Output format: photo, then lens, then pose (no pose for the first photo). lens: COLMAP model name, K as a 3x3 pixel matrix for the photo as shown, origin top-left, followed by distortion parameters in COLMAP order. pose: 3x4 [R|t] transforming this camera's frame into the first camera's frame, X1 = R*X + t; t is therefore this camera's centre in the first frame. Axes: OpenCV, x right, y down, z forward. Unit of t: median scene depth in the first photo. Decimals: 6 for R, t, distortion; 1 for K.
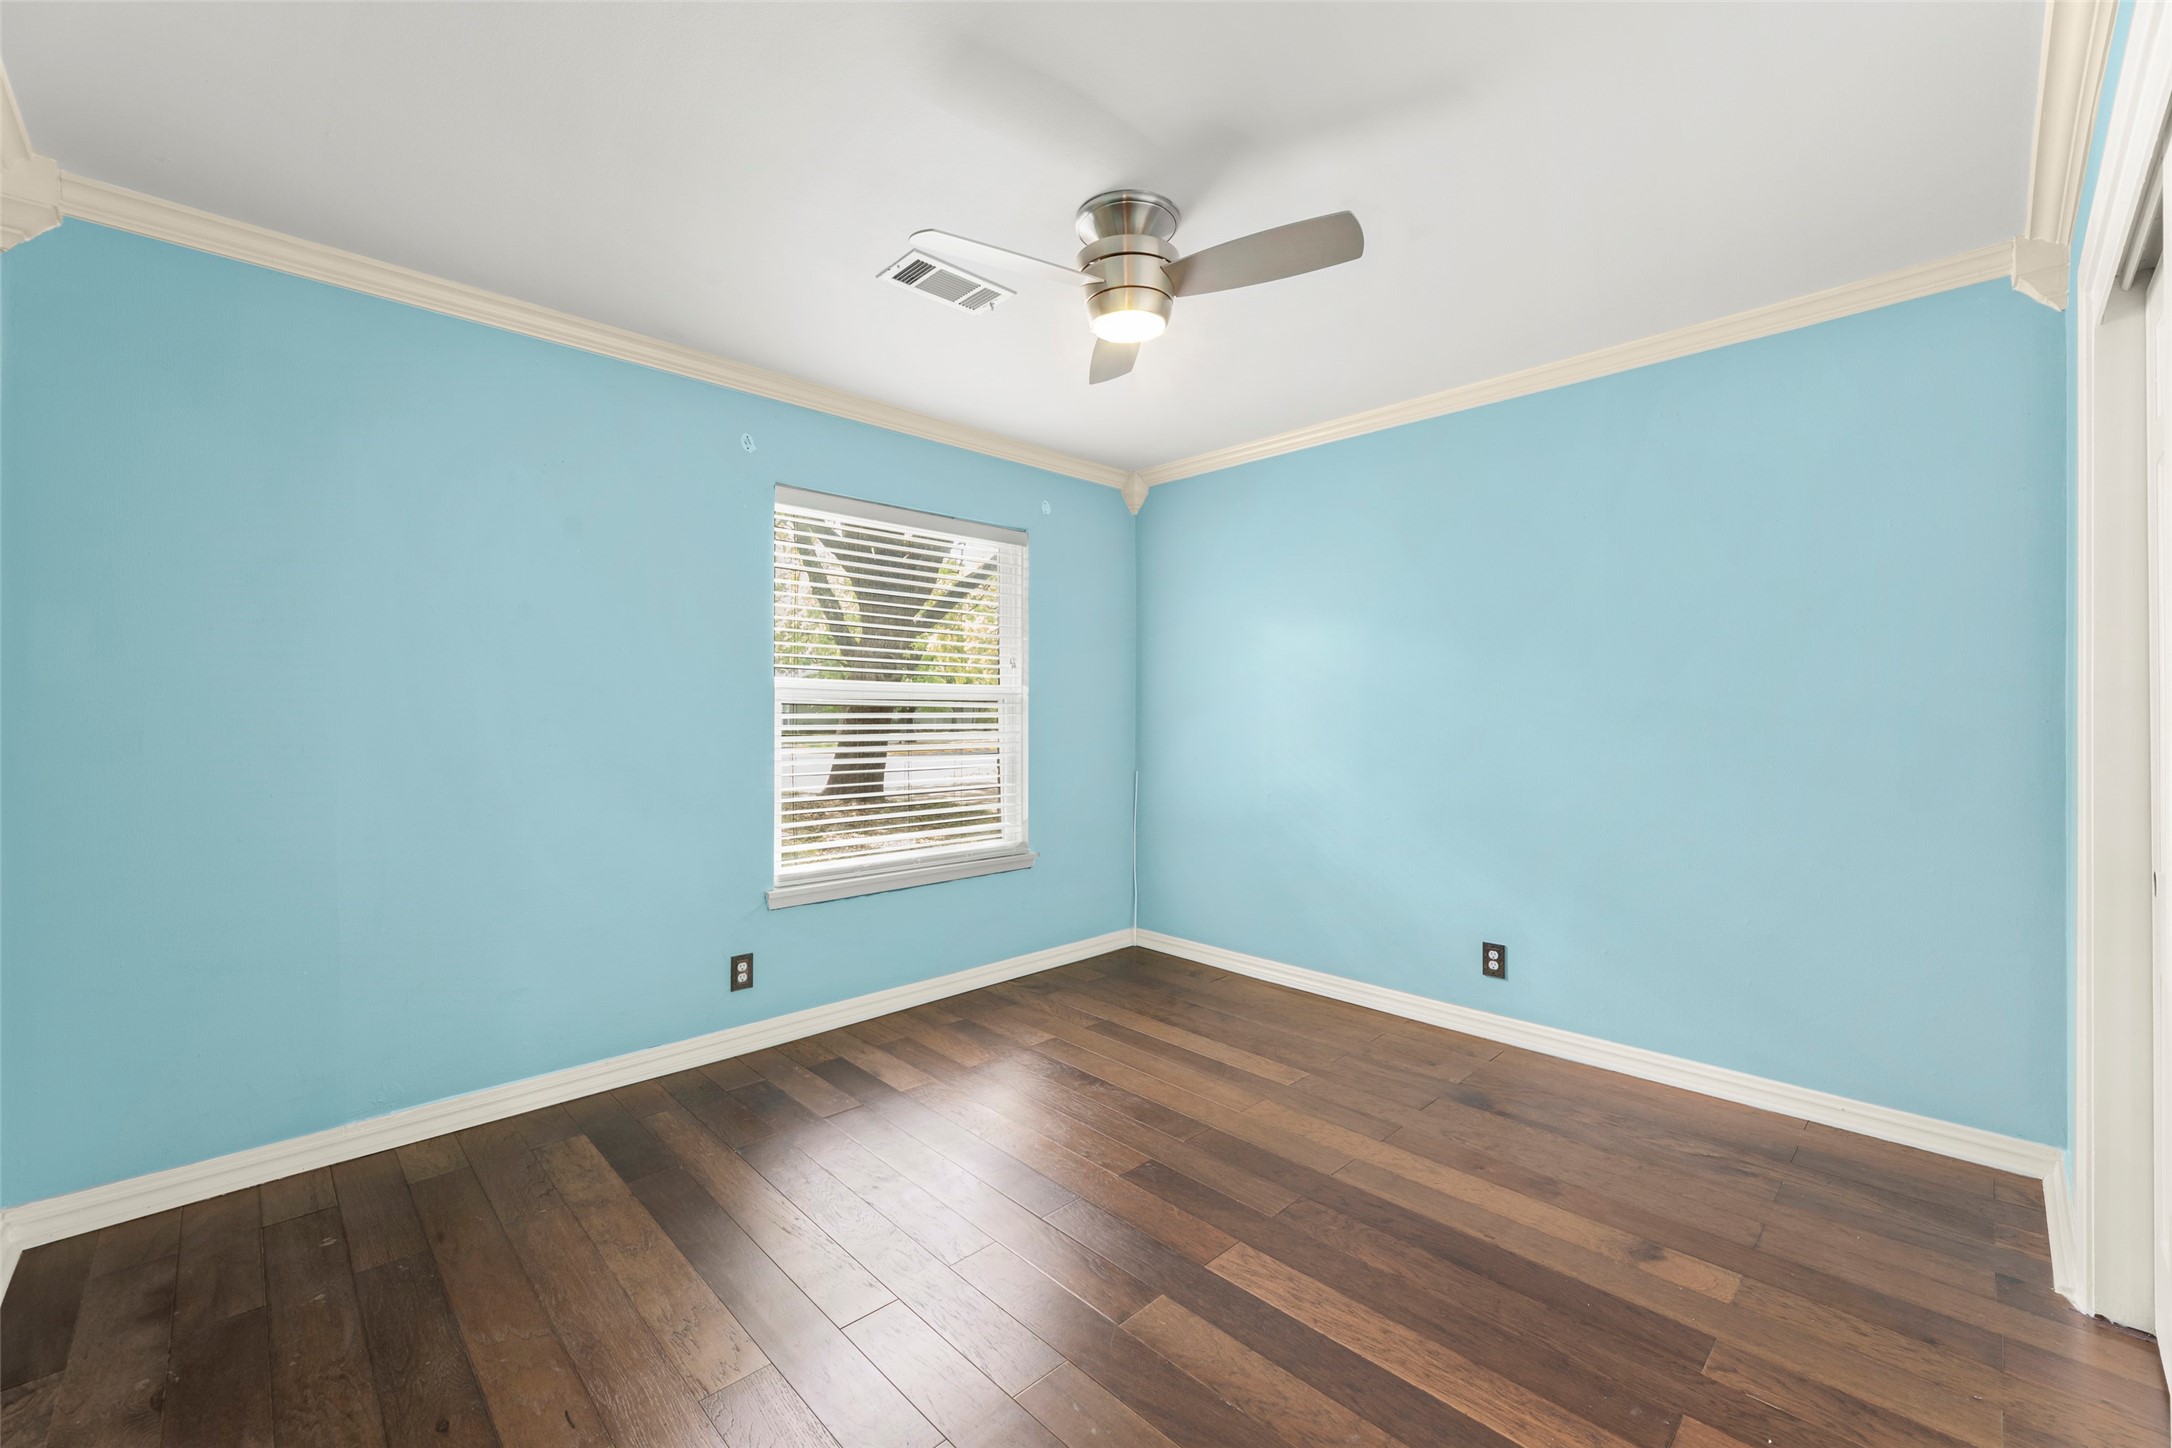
lens RADIAL K [[882.8, 0, 1079.6], [0, 882.8, 710.3], [0, 0, 1]] dist [-0.001394, 0.000082]
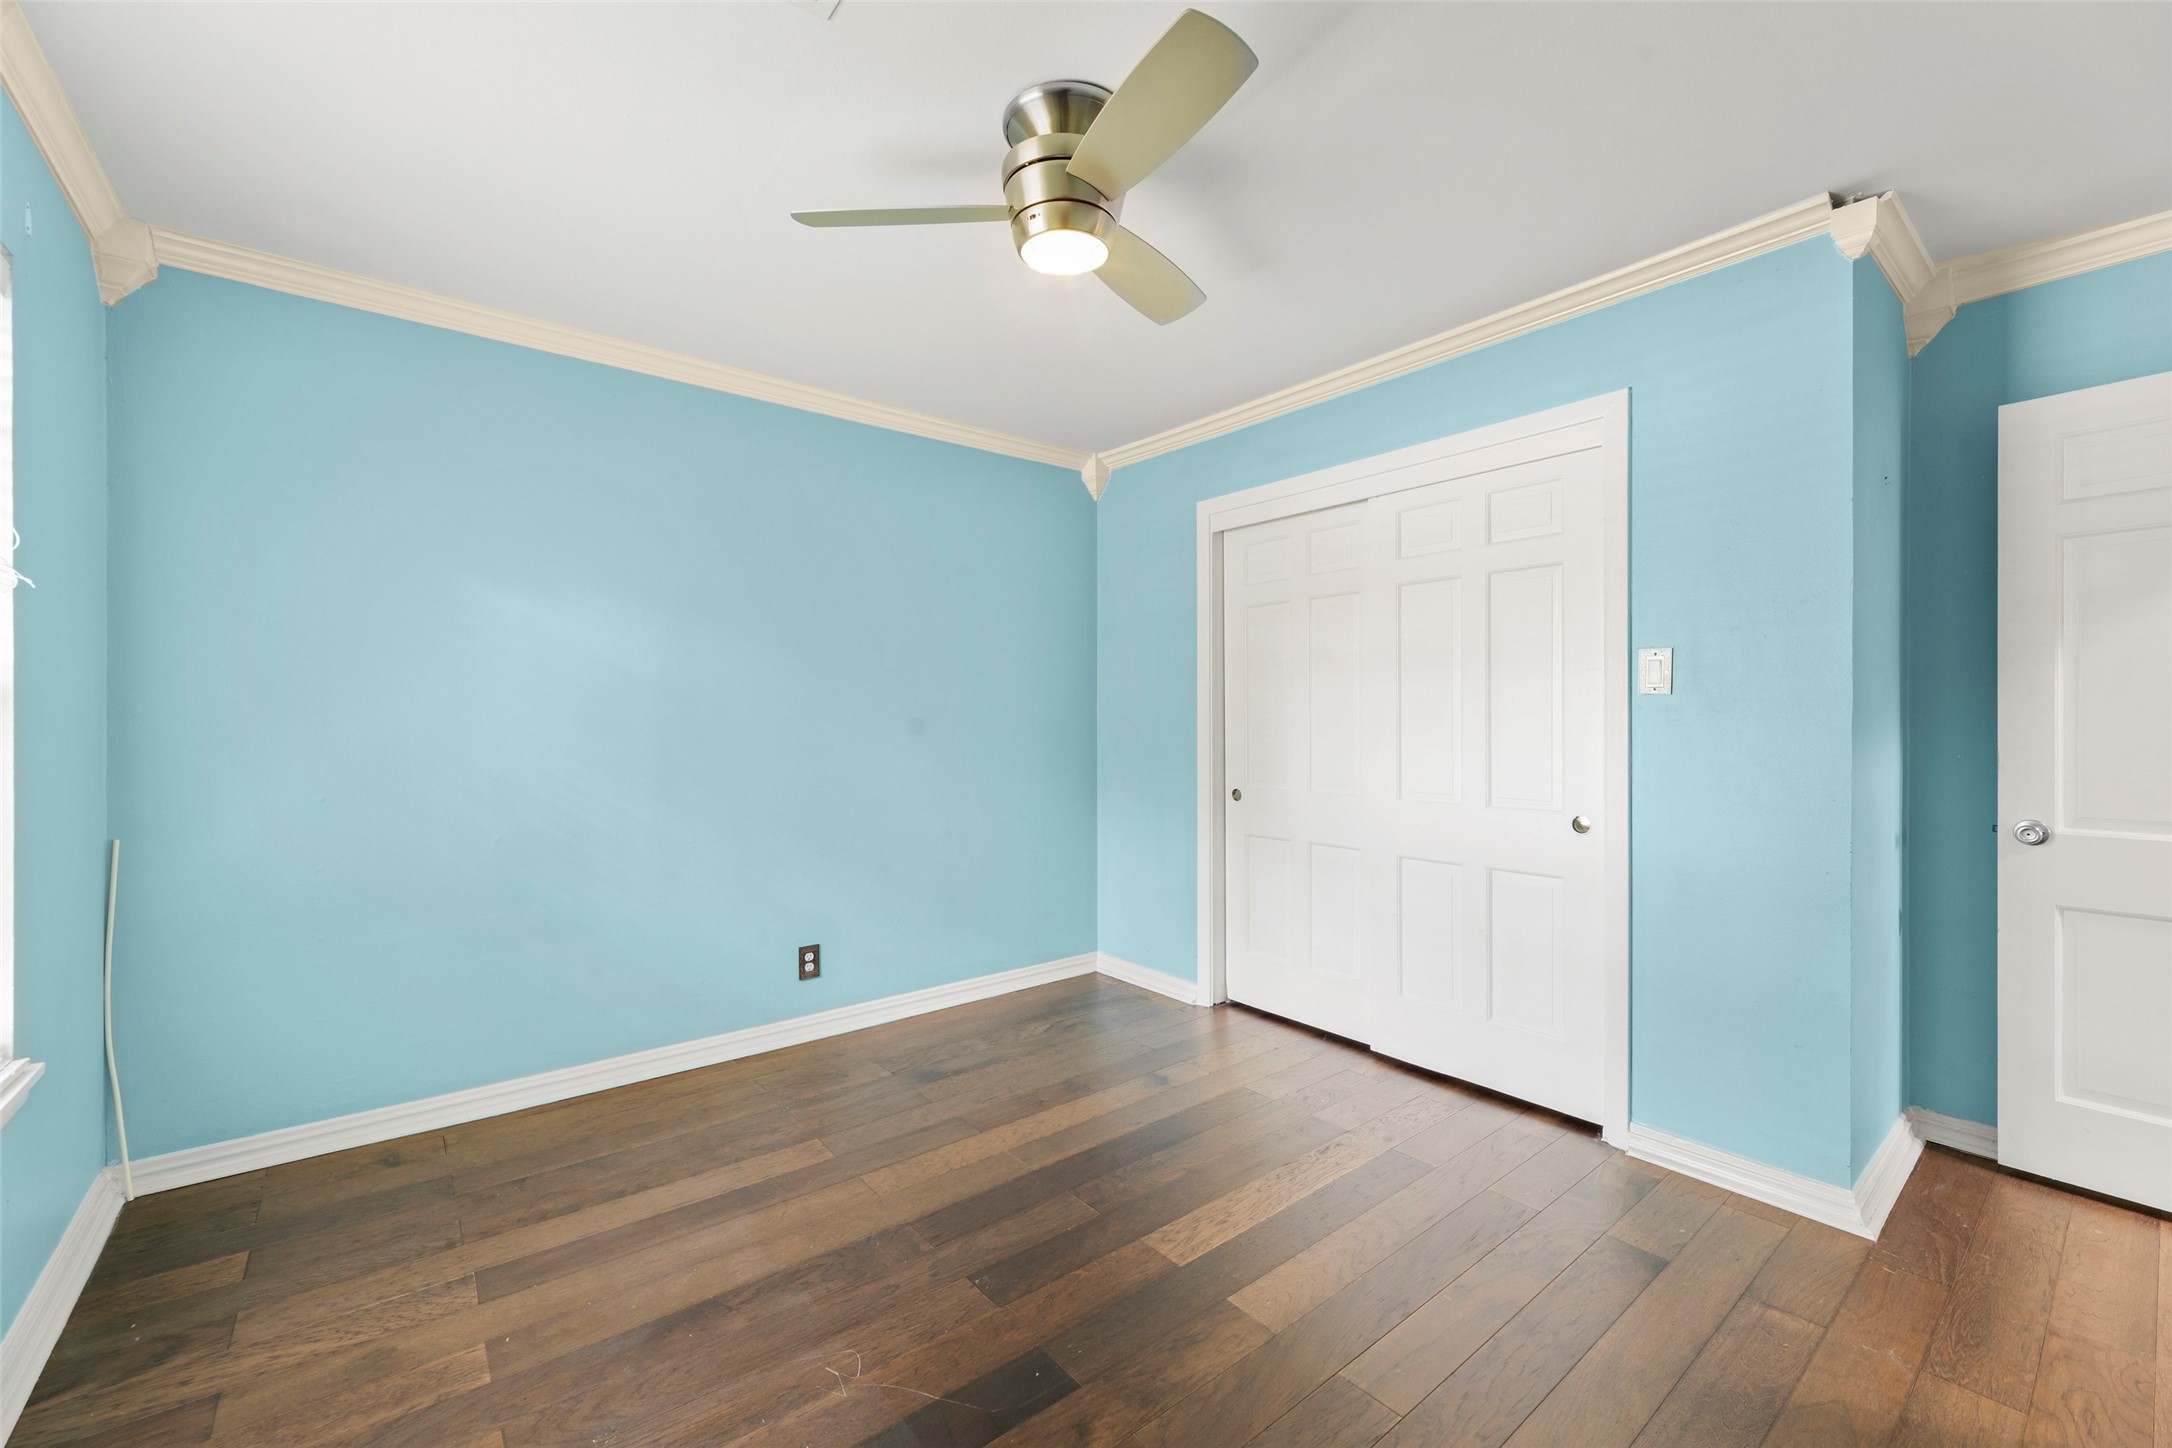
lens RADIAL K [[882.8, 0, 1080.0], [0, 882.8, 727.2], [0, 0, 1]] dist [-0.001394, 0.000082]
pose [[0.088613, -0.011939, 0.995995, -0.566799], [0.000914, 0.999929, 0.011905, 0.003116], [-0.996066, -0.000145, 0.088618, 0.674424]]
